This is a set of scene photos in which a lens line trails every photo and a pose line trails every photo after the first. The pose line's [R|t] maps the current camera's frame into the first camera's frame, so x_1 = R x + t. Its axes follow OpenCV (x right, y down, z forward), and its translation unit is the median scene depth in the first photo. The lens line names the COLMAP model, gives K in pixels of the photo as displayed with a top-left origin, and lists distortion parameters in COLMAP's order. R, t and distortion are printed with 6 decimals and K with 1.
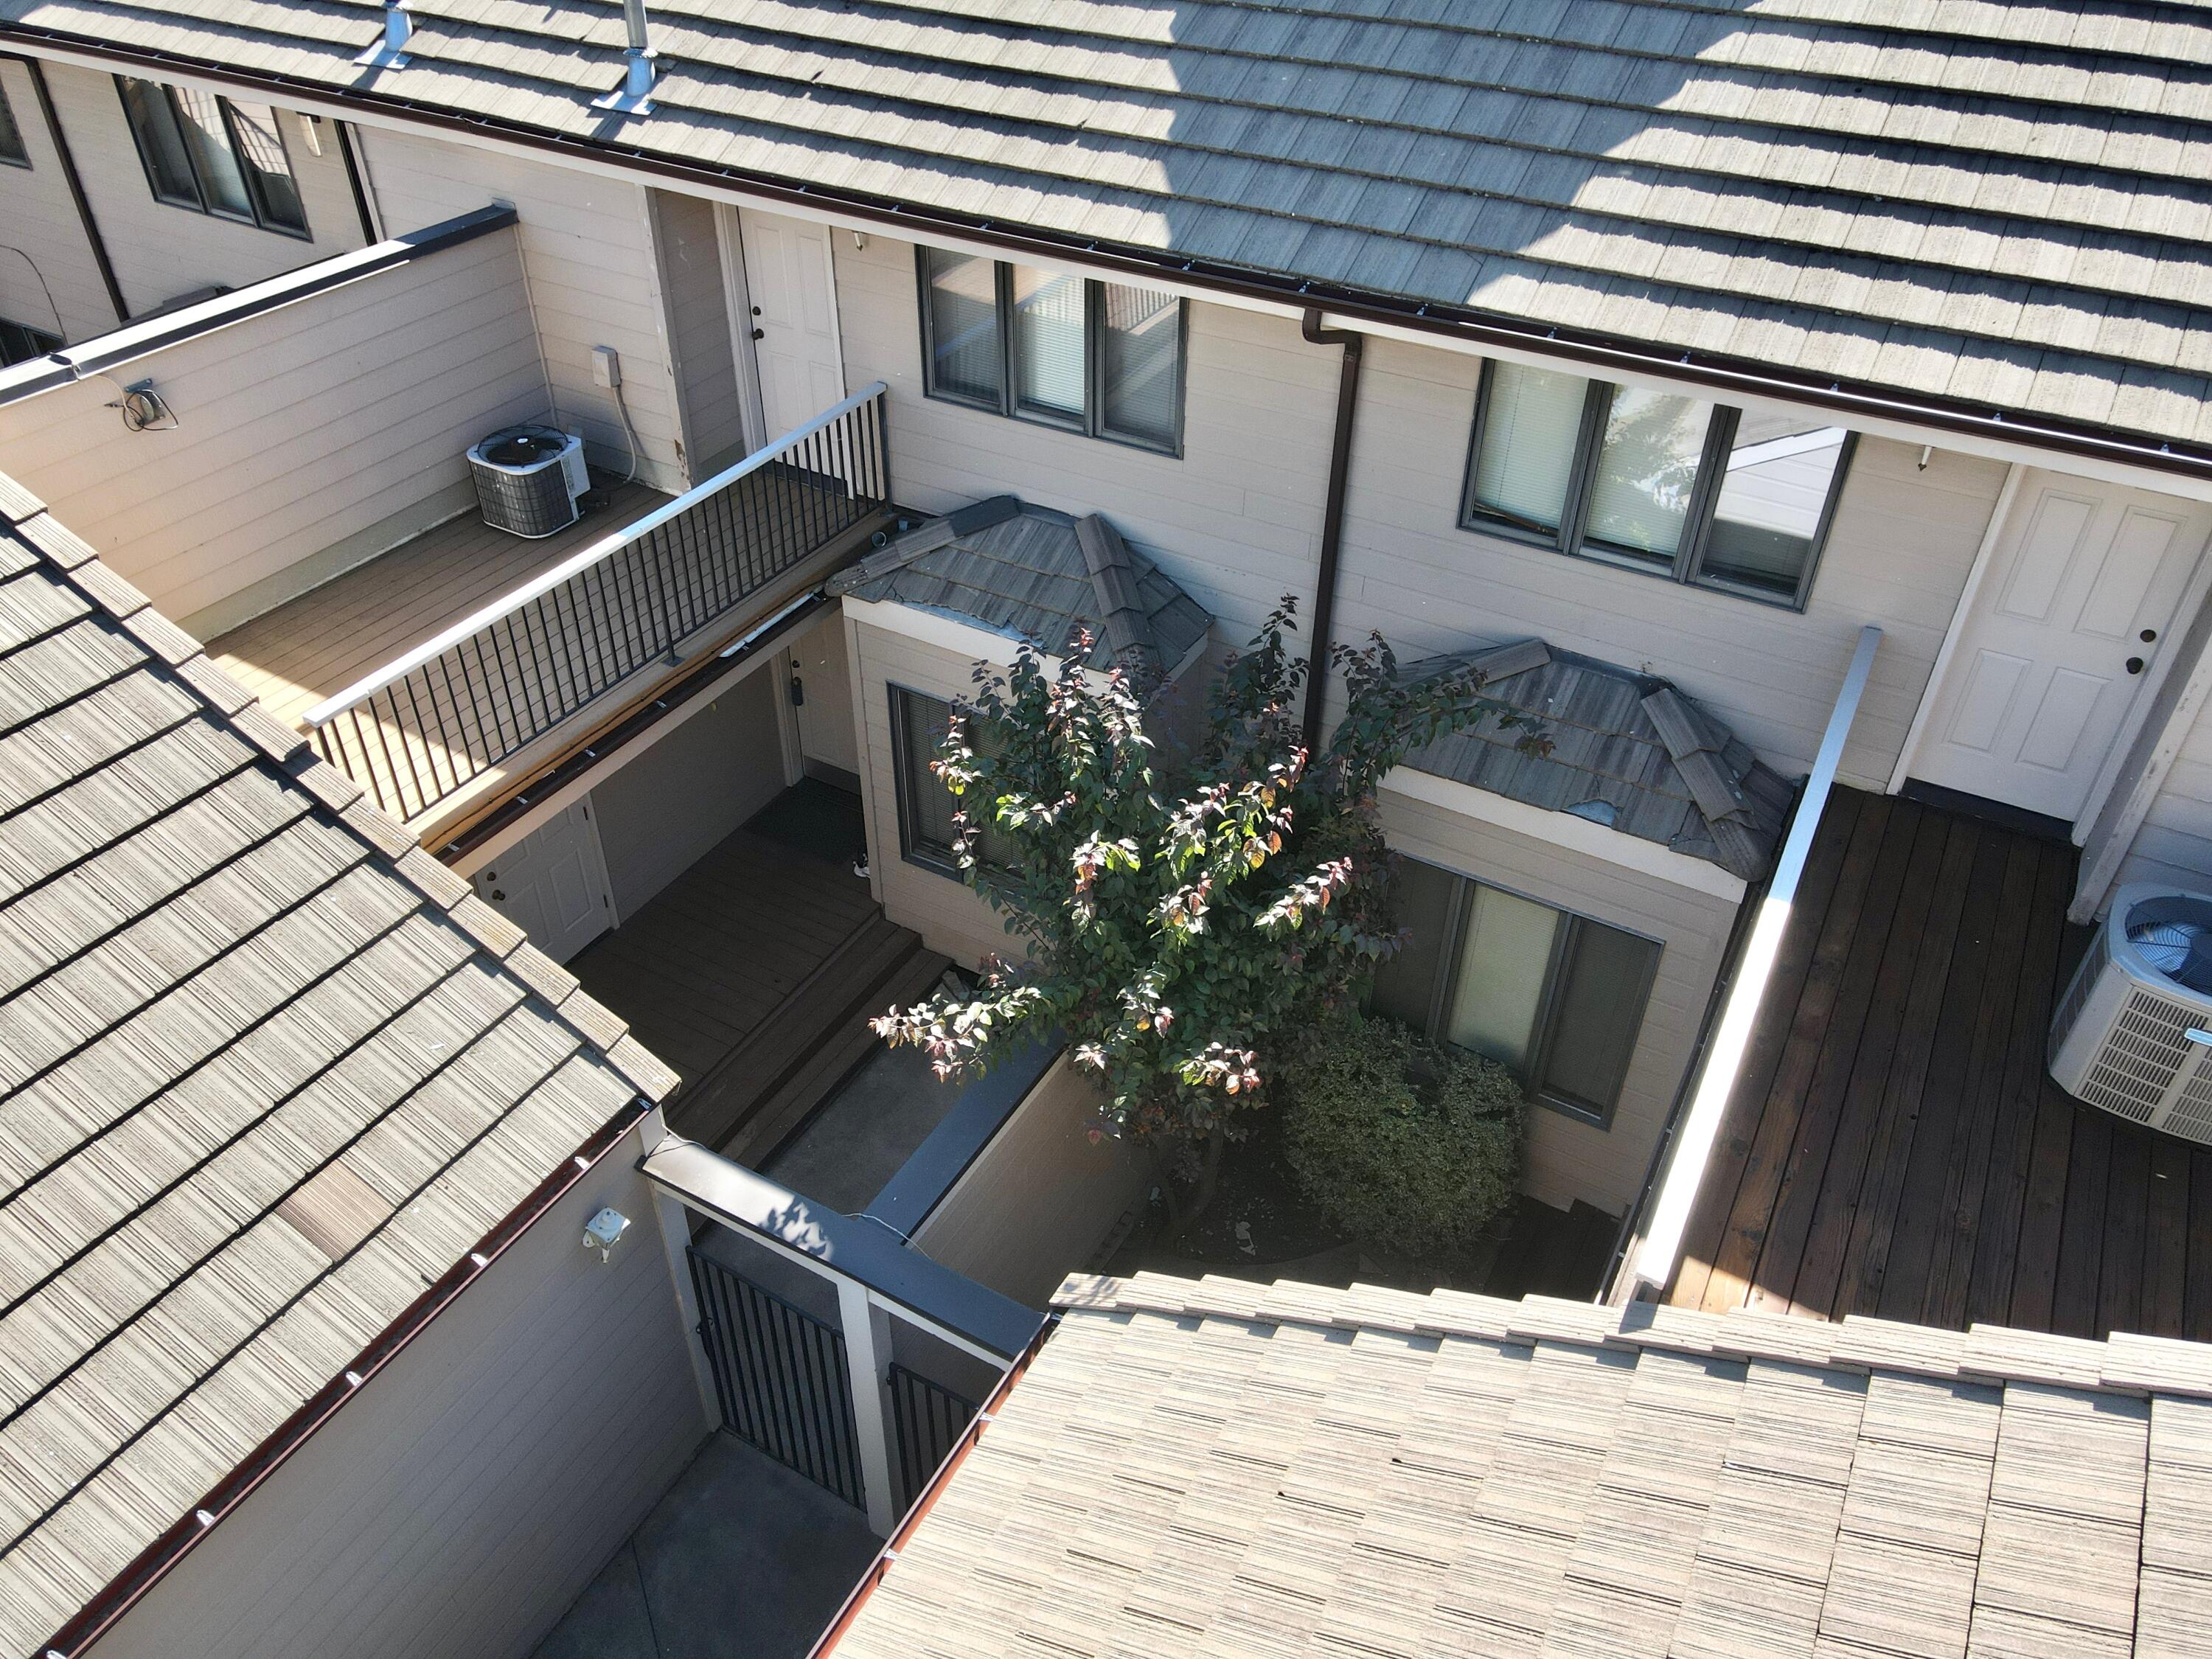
lens RADIAL K [[1612.2, 0, 1089.5], [0, 1612.2, 821.8], [0, 0, 1]] dist [0.027031, 0.034275]
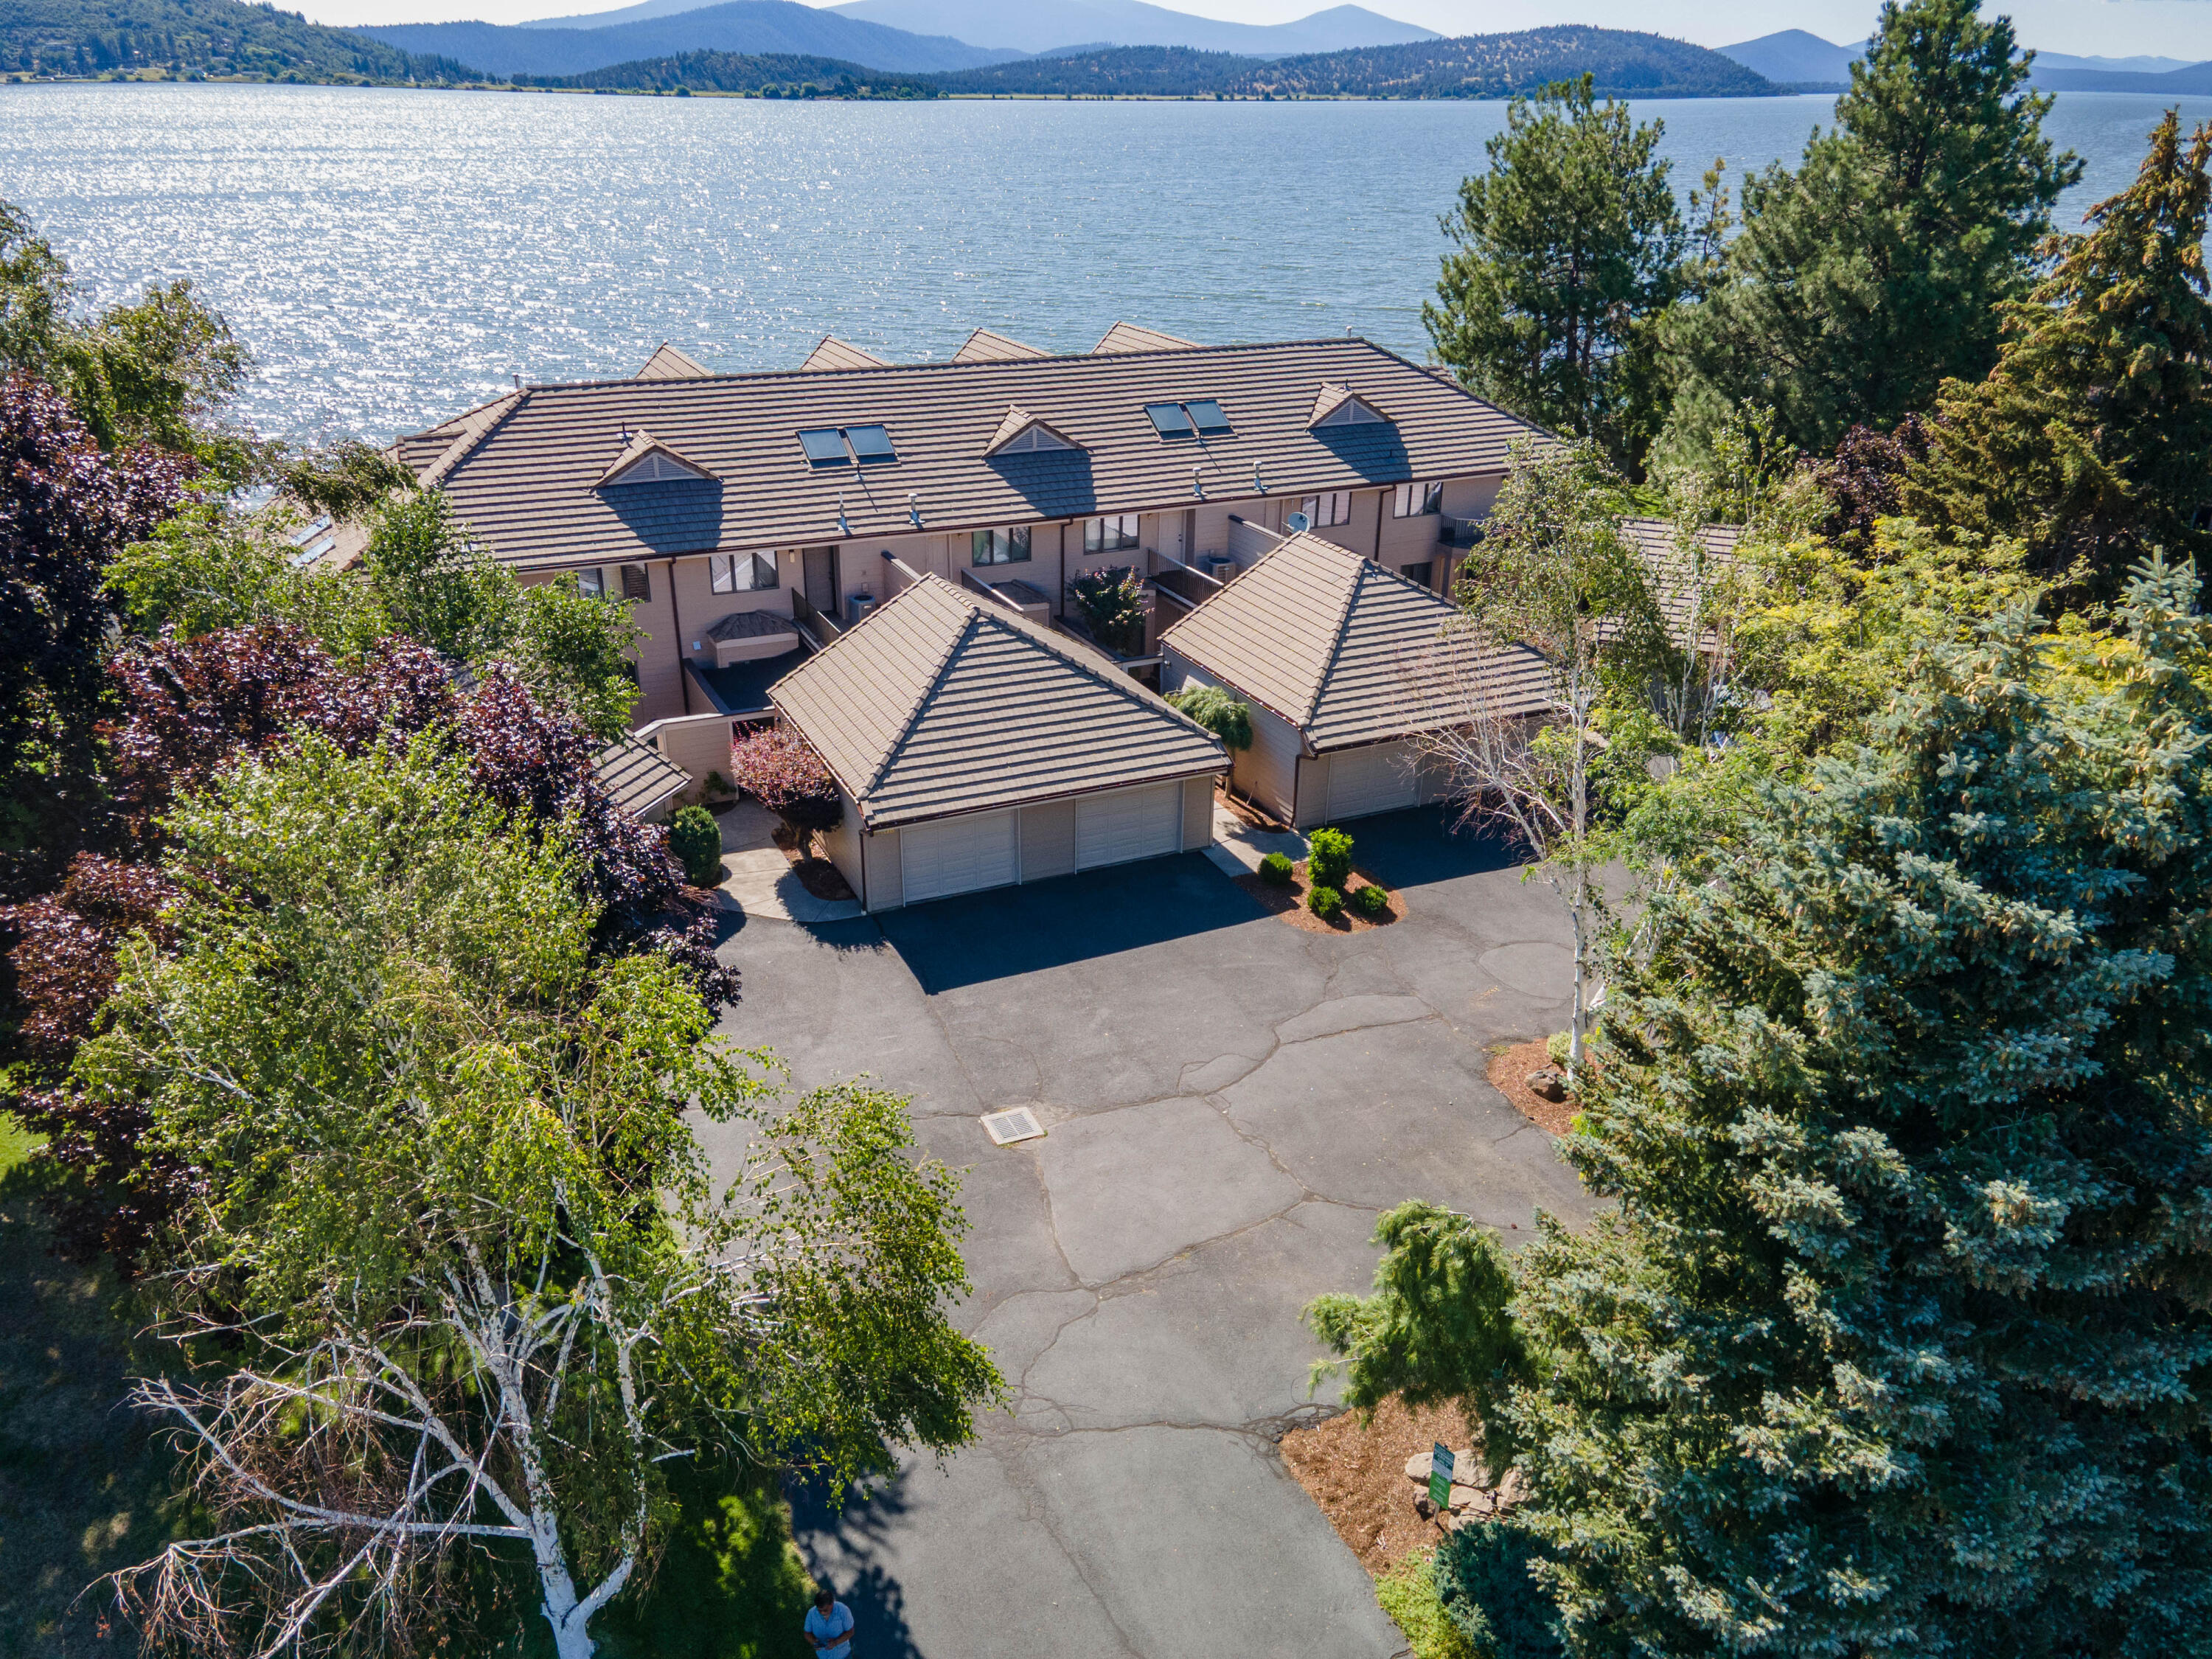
lens RADIAL K [[1612.2, 0, 1097.3], [0, 1612.2, 848.6], [0, 0, 1]] dist [0.027031, 0.034275]
pose [[0.574296, -0.348583, 0.740725, -4.658393], [0.494211, 0.868960, 0.025760, 0.631793], [-0.652640, 0.351281, 0.671314, -2.623674]]
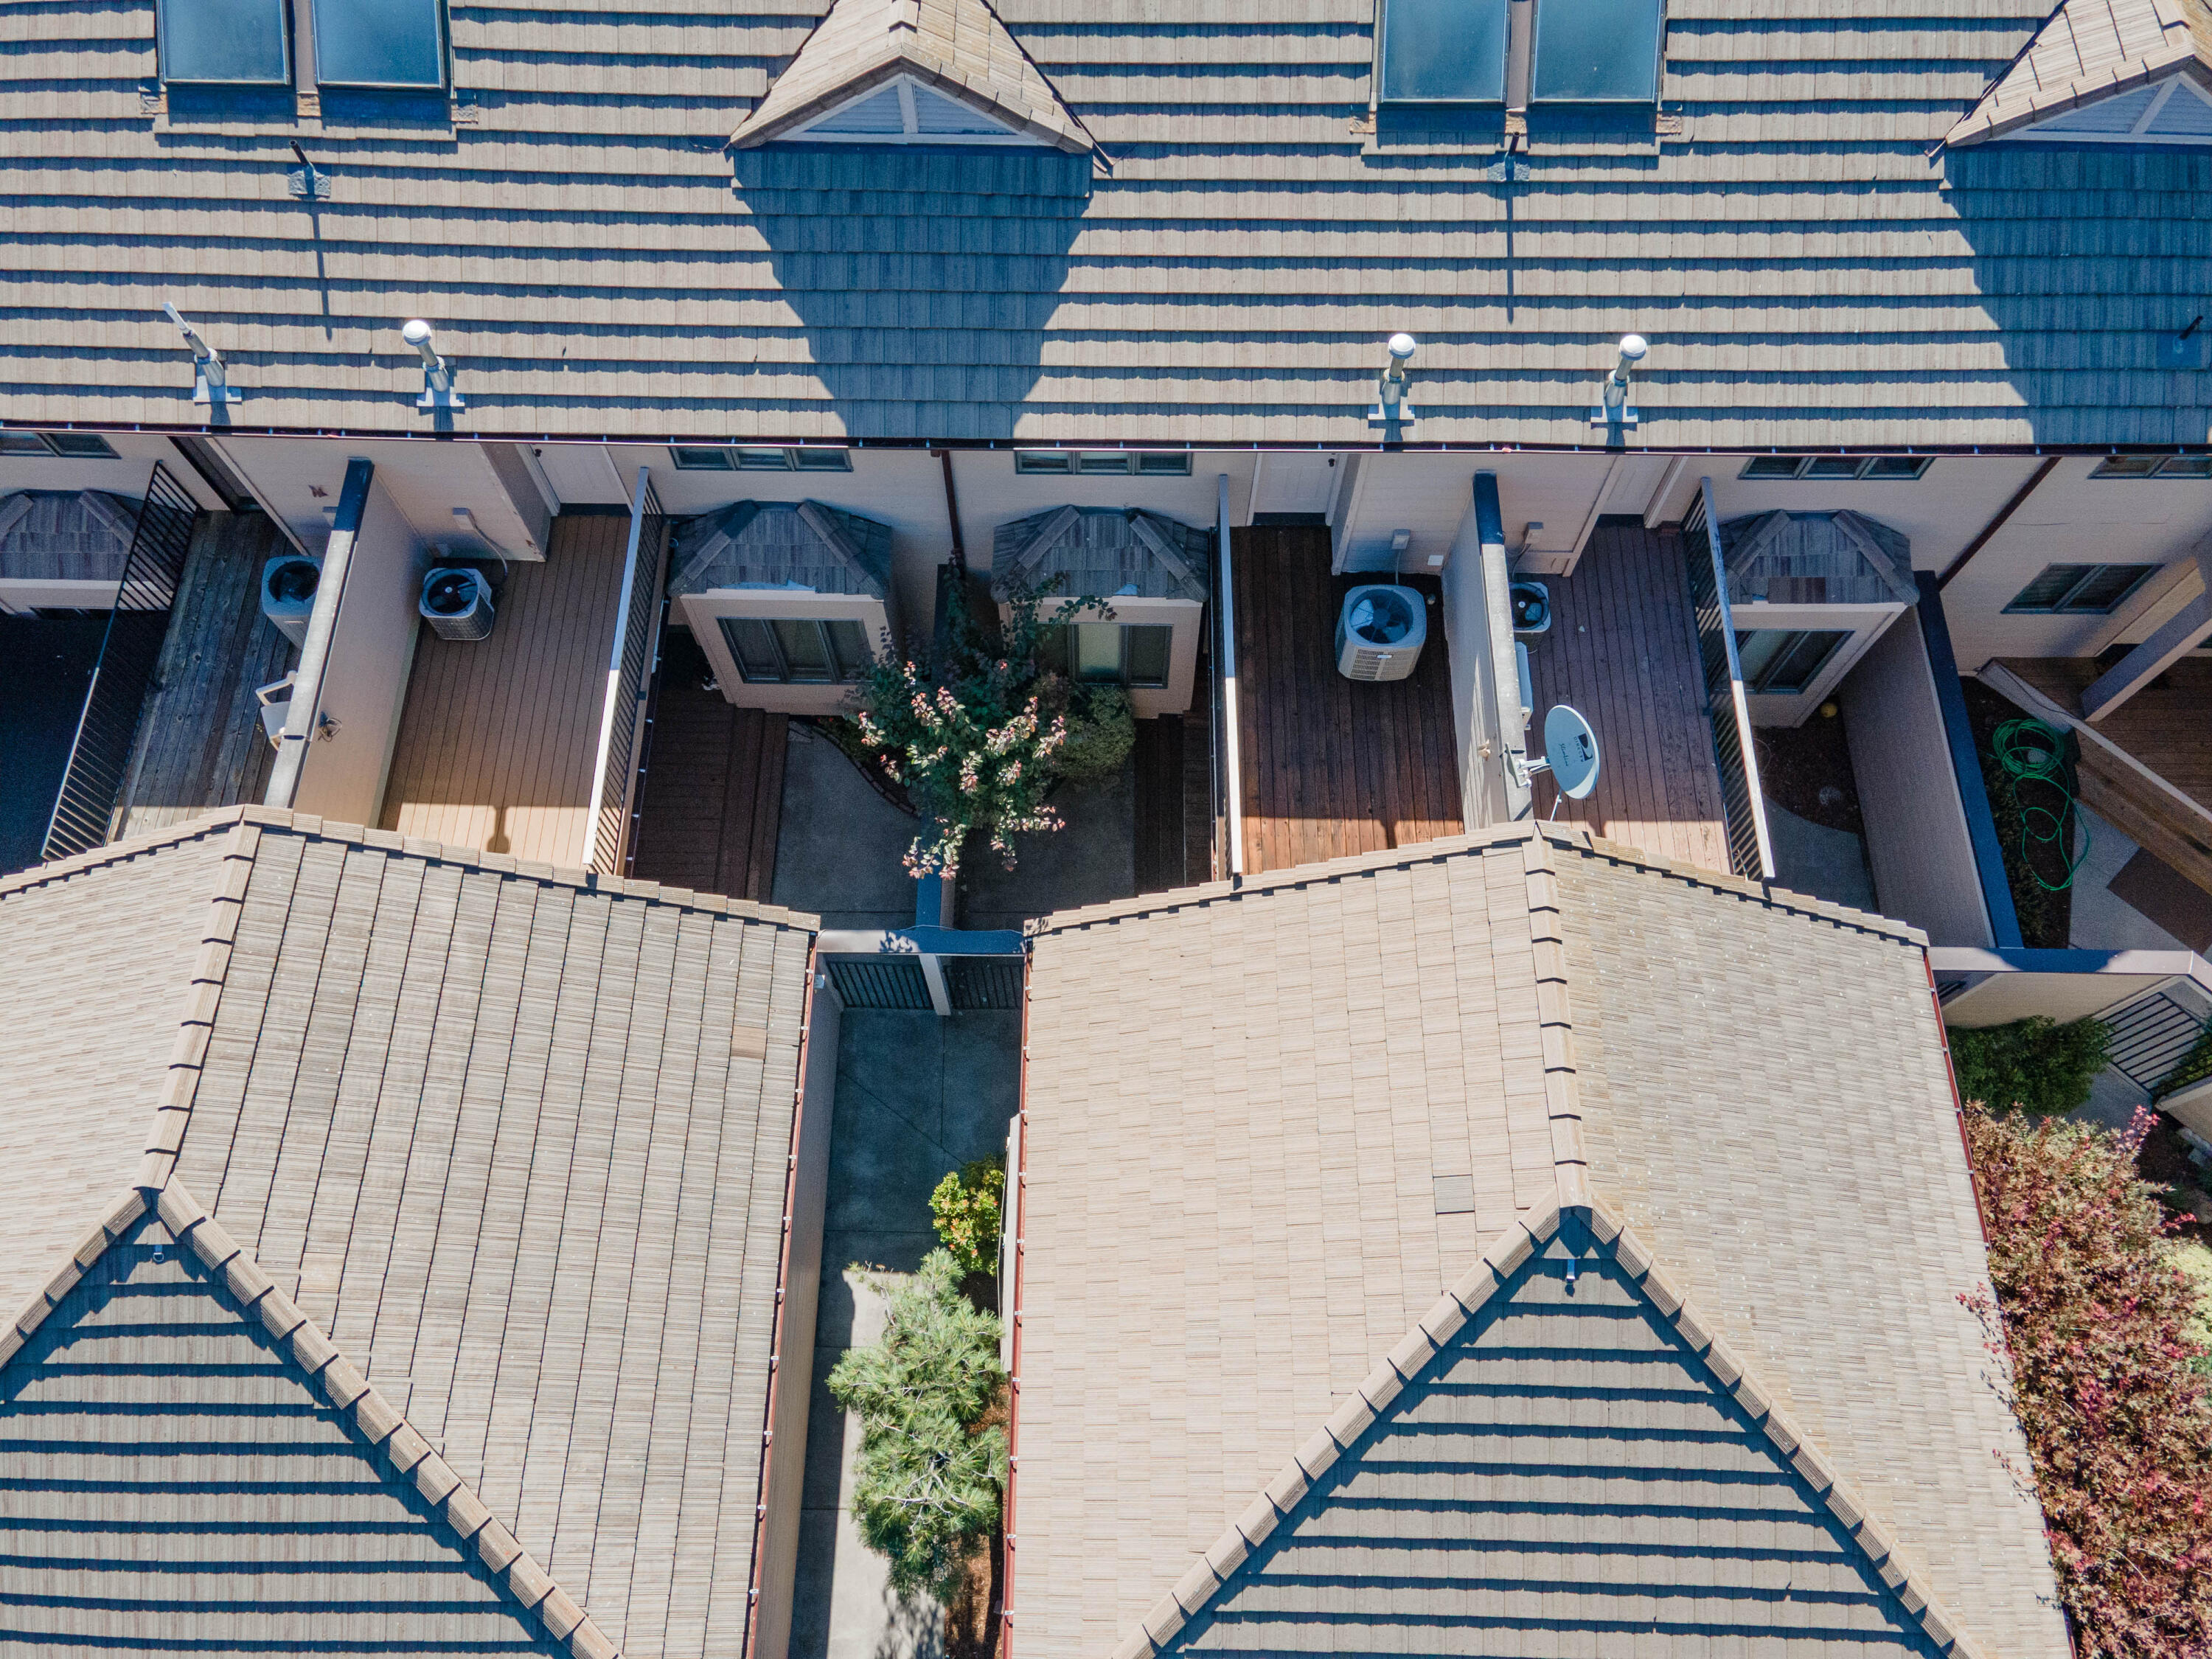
lens RADIAL K [[1612.2, 0, 1094.0], [0, 1612.2, 825.4], [0, 0, 1]] dist [0.027031, 0.034275]
pose [[0.873473, -0.448954, 0.188376, -0.268637], [0.301568, 0.802645, 0.514605, -0.909603], [-0.382233, -0.392685, 0.836479, -0.888452]]
